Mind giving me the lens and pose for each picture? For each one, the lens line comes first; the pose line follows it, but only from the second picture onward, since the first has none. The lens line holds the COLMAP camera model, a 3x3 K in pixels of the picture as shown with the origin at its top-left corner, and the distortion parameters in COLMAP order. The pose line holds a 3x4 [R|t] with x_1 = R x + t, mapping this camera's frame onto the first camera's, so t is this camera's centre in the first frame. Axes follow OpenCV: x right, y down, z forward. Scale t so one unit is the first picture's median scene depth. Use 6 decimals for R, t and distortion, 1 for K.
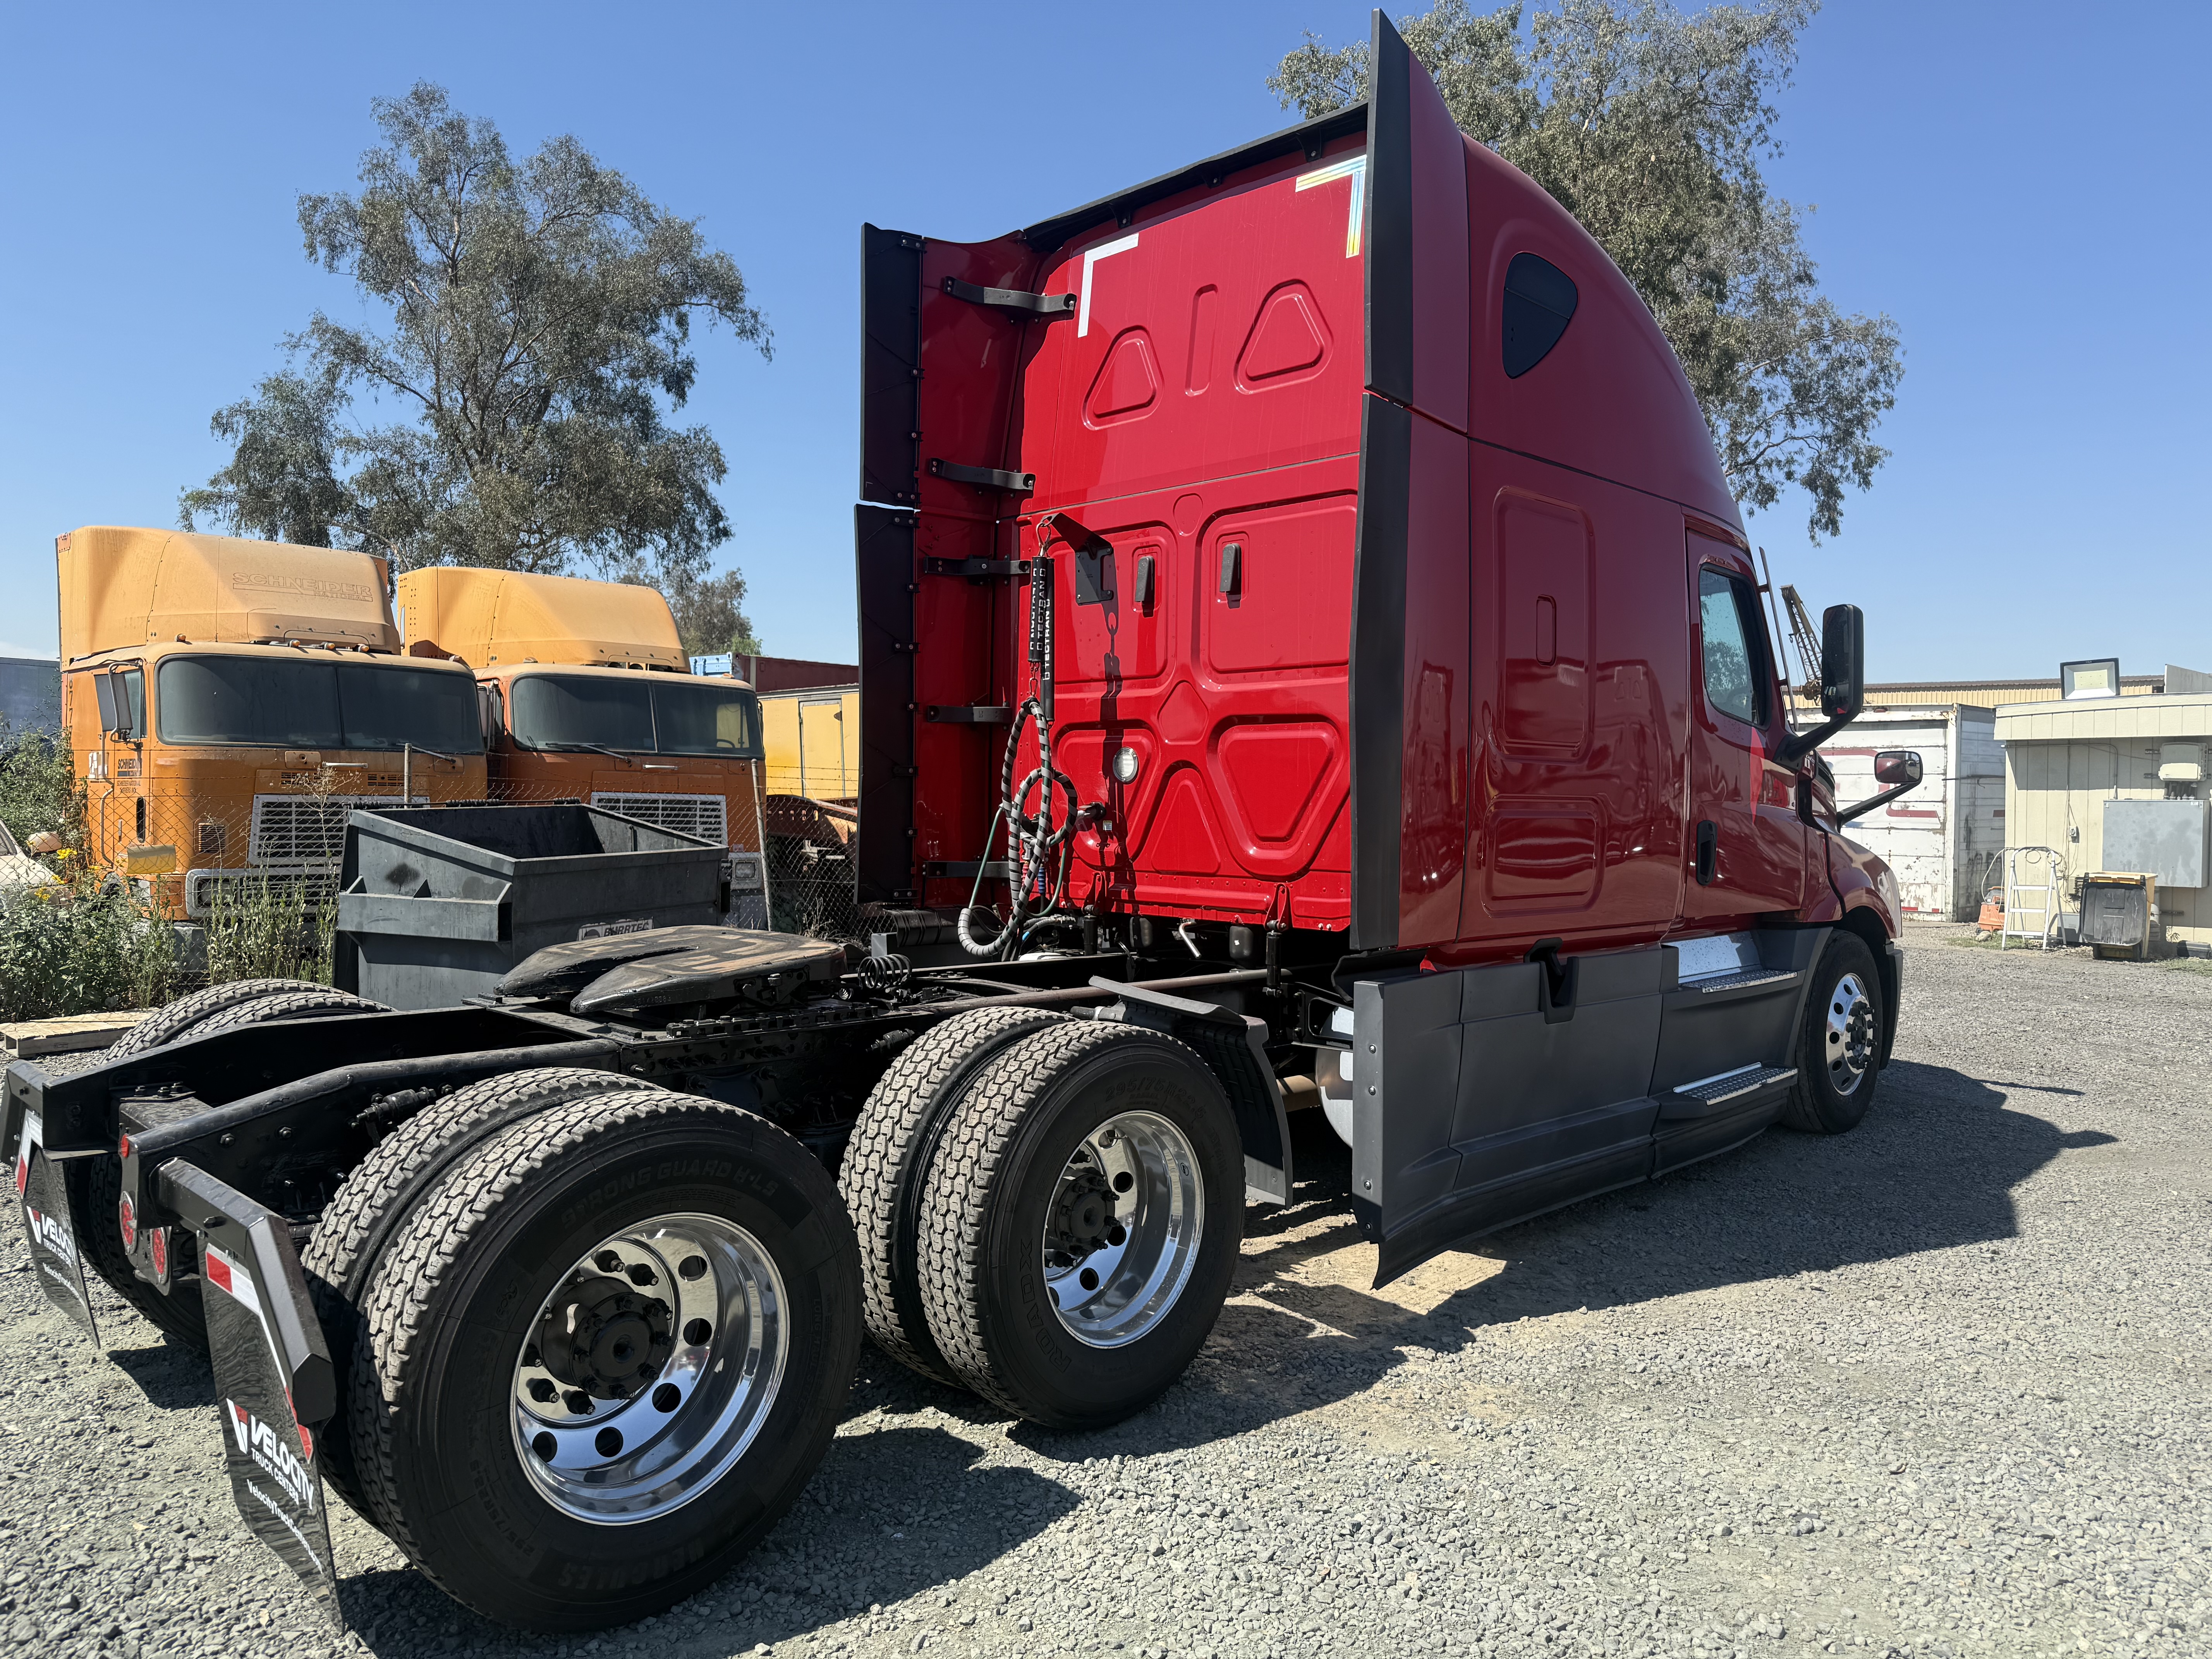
lens RADIAL K [[1562.9, 0, 1106.0], [0, 1562.9, 829.5], [0, 0, 1]] dist [0.052380, -0.083288]
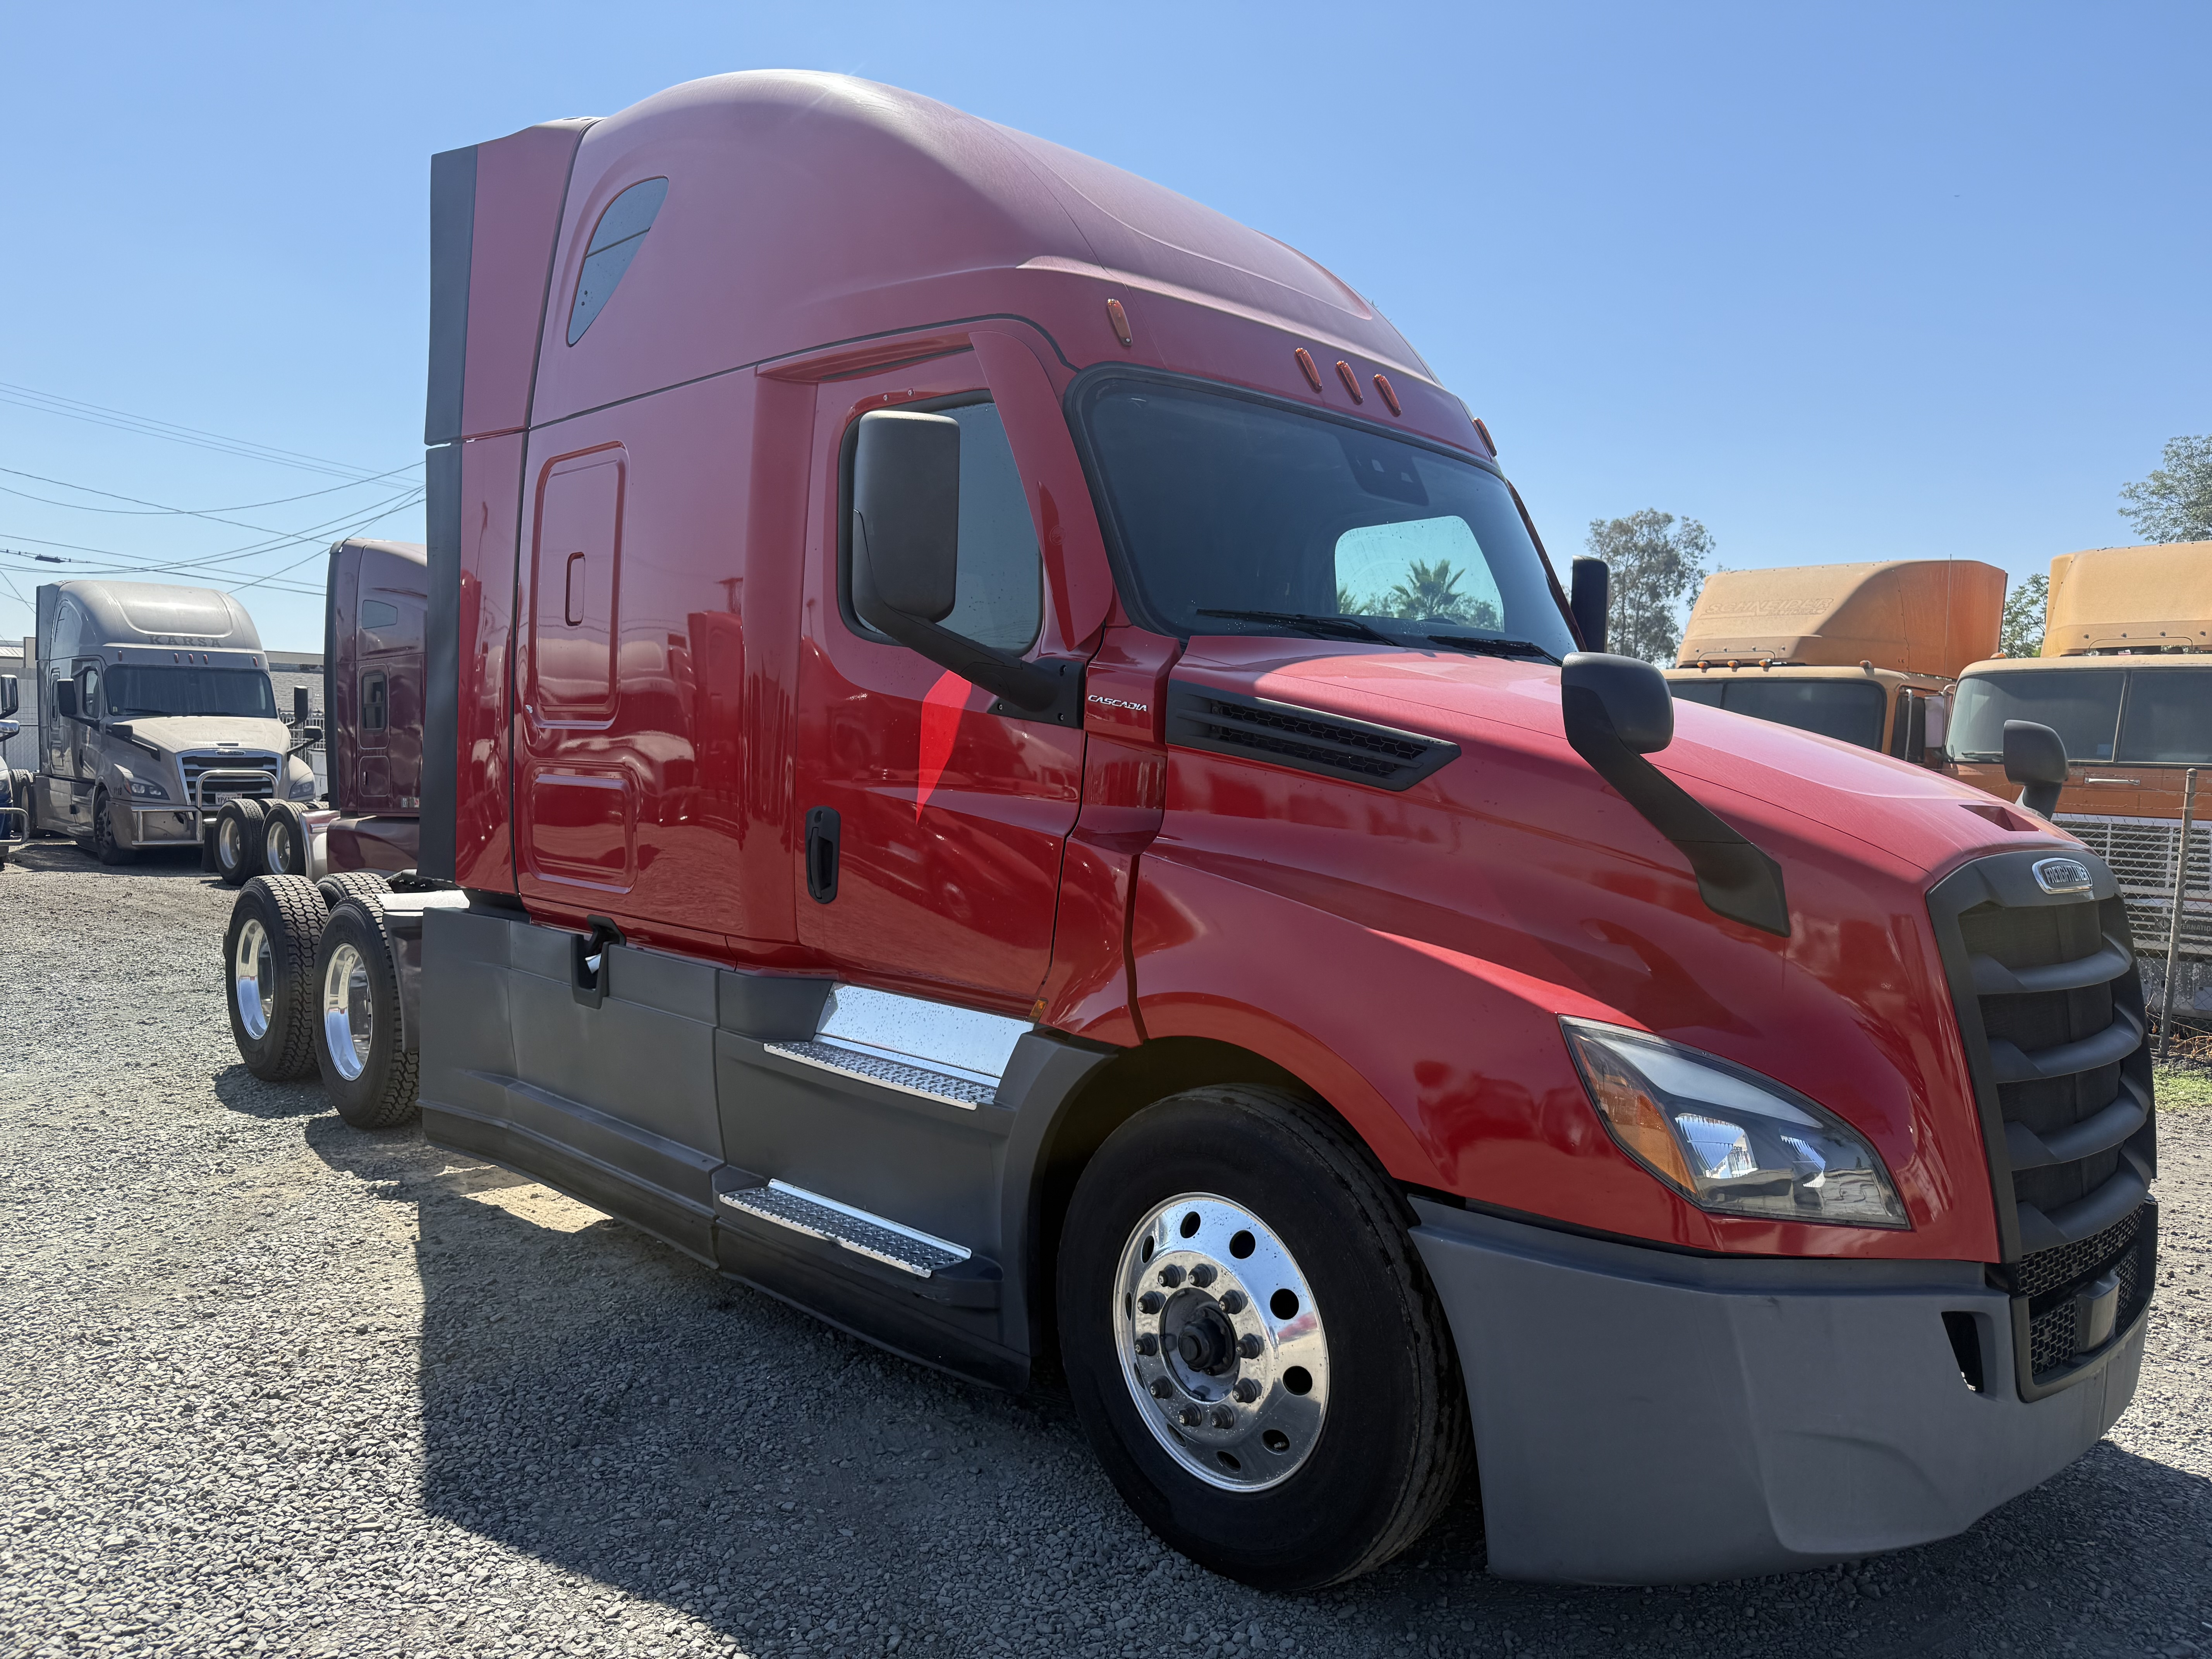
lens RADIAL K [[1562.9, 0, 1106.0], [0, 1562.9, 829.5], [0, 0, 1]] dist [0.052380, -0.083288]
pose [[-0.024767, 0.024813, -0.999385, 0.159463], [-0.053777, 0.998211, 0.026117, -0.003175], [0.998246, 0.054390, -0.023388, 0.173532]]
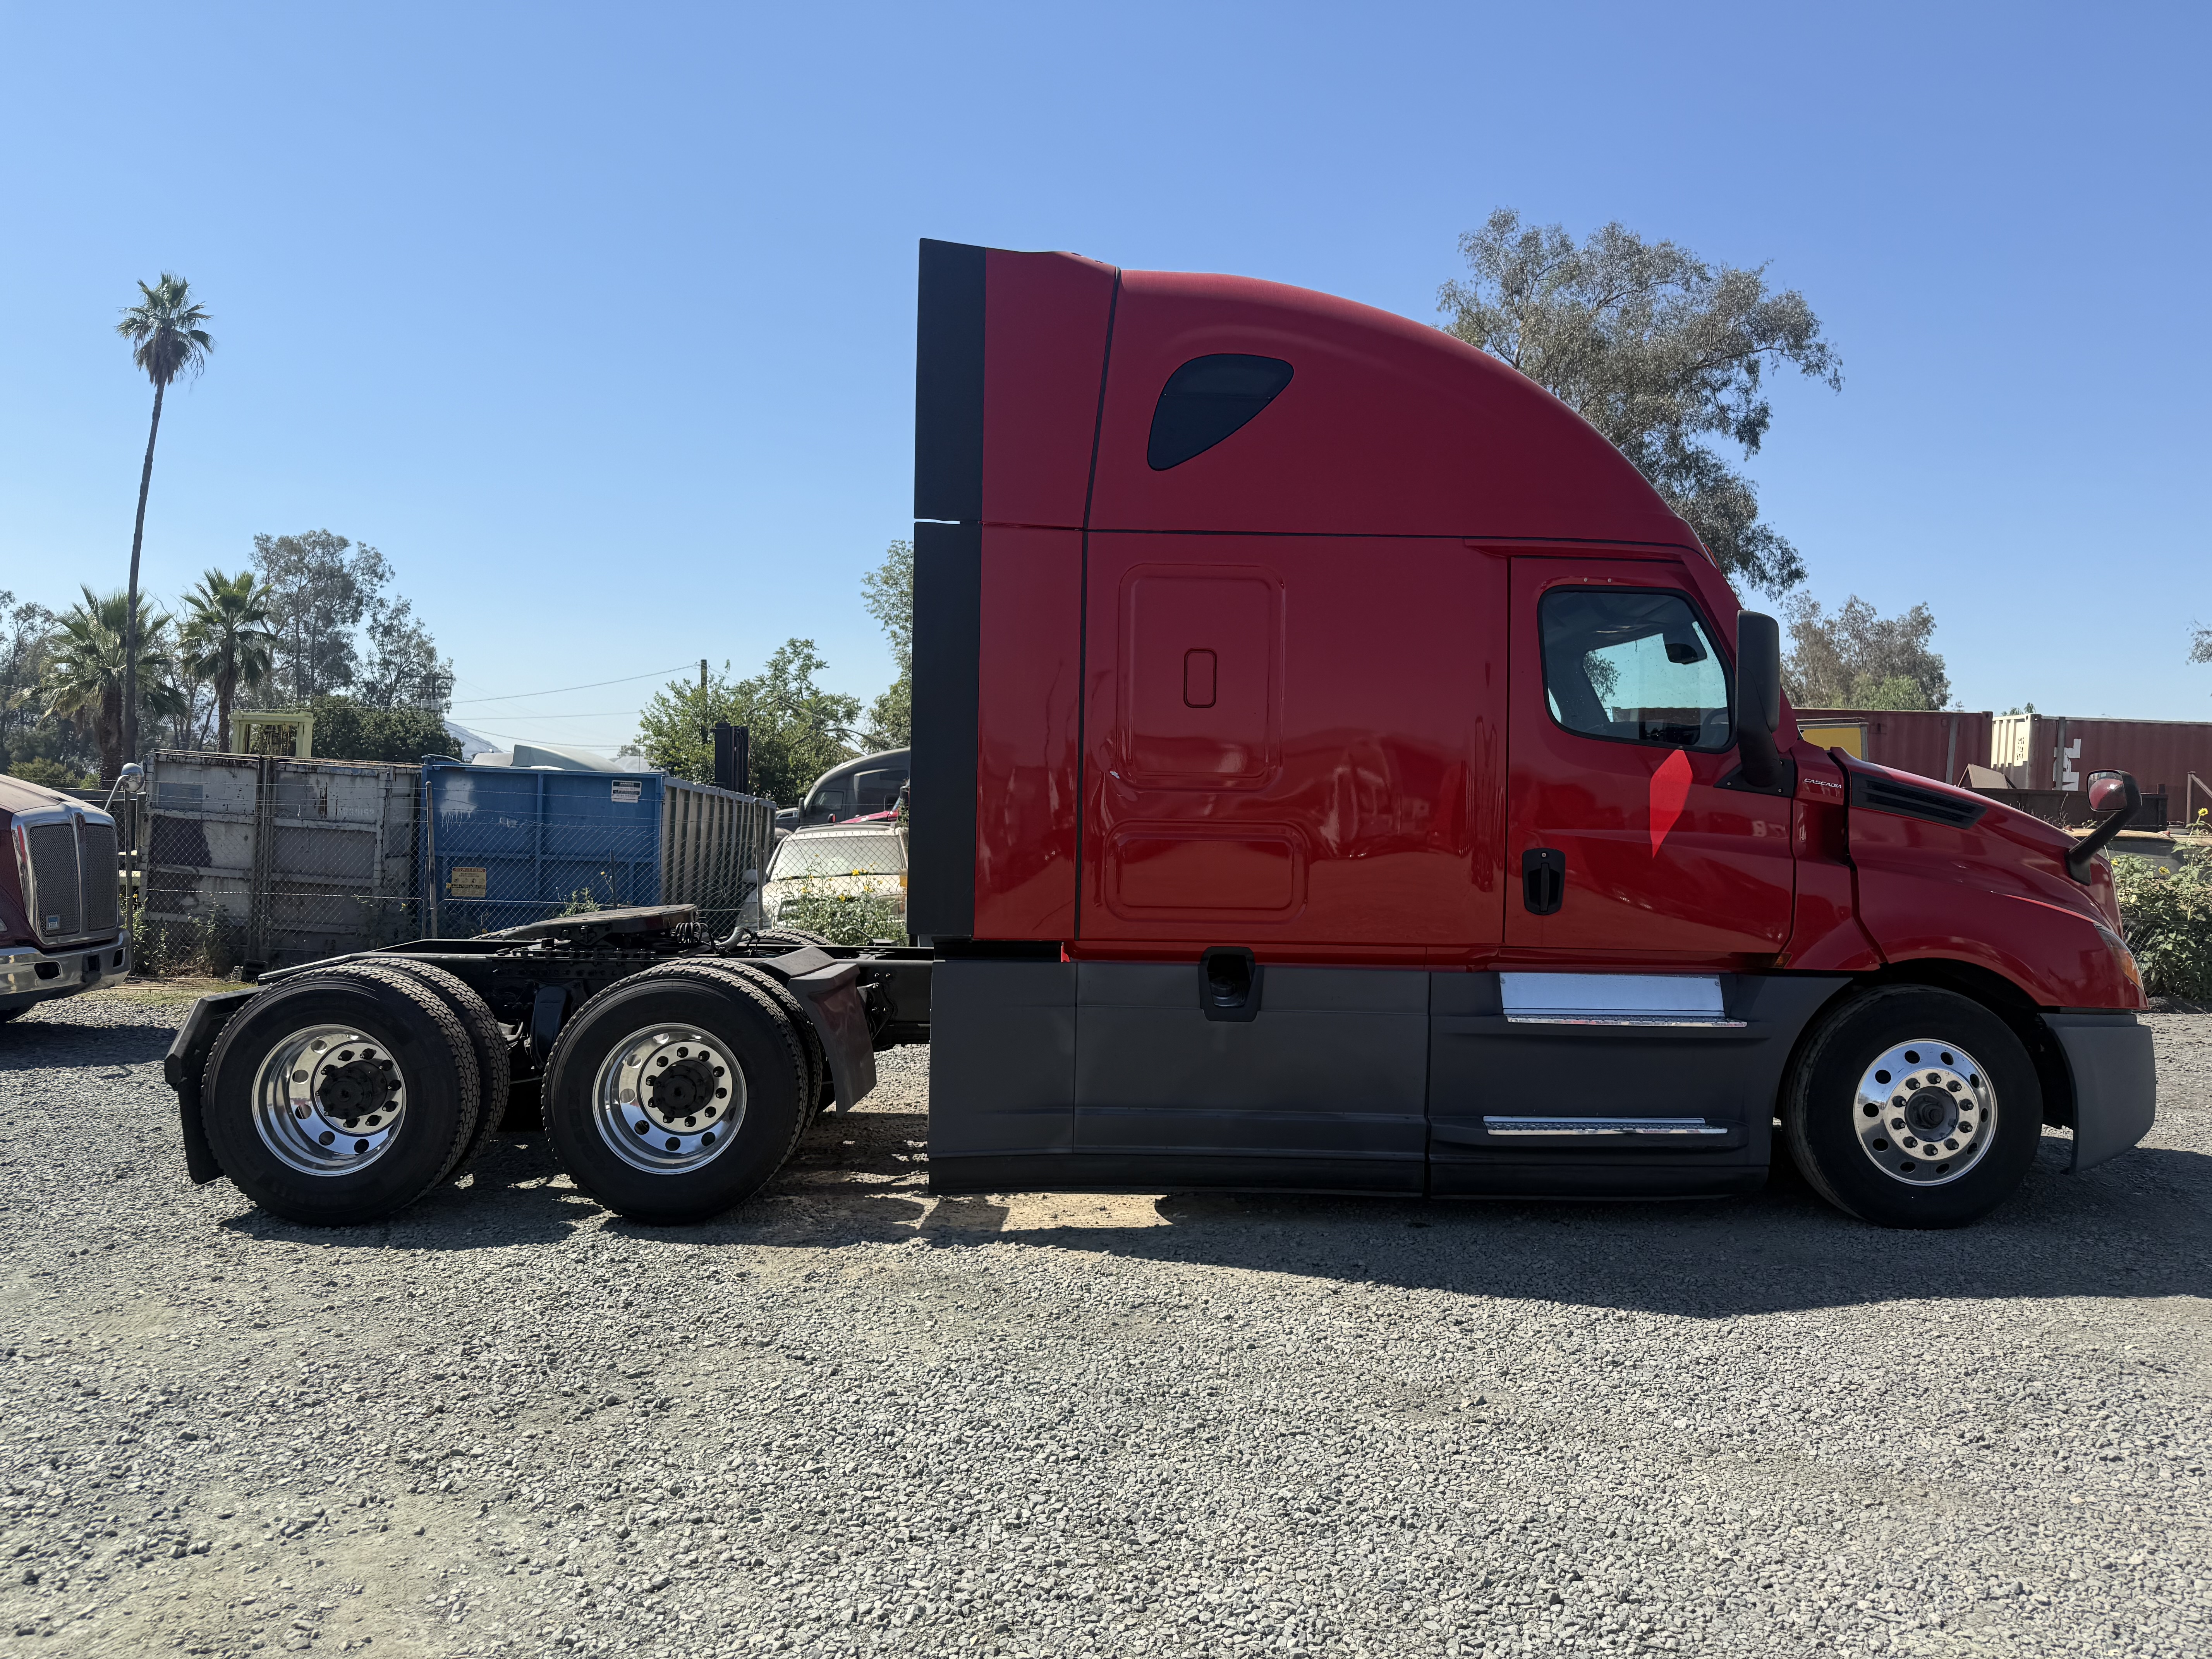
lens RADIAL K [[1562.9, 0, 1106.0], [0, 1562.9, 829.5], [0, 0, 1]] dist [0.052380, -0.083288]
pose [[0.723327, -0.003218, -0.690498, 0.131270], [-0.020726, 0.999437, -0.026369, 0.001784], [0.690195, 0.033385, 0.722853, 0.012094]]
